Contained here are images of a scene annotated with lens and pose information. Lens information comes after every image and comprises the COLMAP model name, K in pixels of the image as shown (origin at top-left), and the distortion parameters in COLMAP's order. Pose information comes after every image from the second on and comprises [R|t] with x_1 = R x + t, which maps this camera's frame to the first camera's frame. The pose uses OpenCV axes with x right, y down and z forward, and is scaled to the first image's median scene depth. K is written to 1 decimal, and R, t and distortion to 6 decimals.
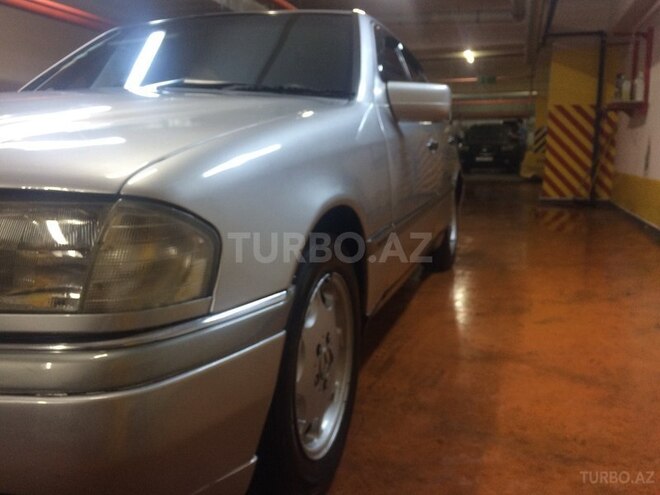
lens RADIAL K [[571.8, 0, 330.3], [0, 571.8, 248.0], [0, 0, 1]] dist [0.052209, -0.066956]
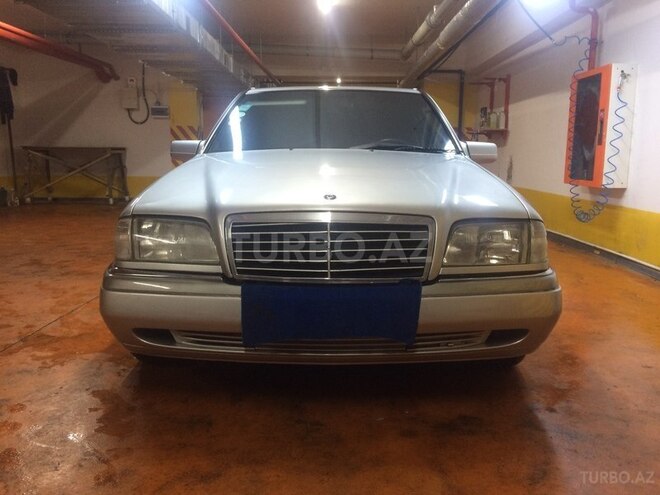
lens RADIAL K [[571.8, 0, 327.6], [0, 571.8, 251.9], [0, 0, 1]] dist [0.052209, -0.066956]
pose [[0.952959, -0.050709, 0.298828, -0.268615], [0.049946, 0.998700, 0.010196, -0.002634], [-0.298957, 0.005209, 0.954252, -0.156824]]
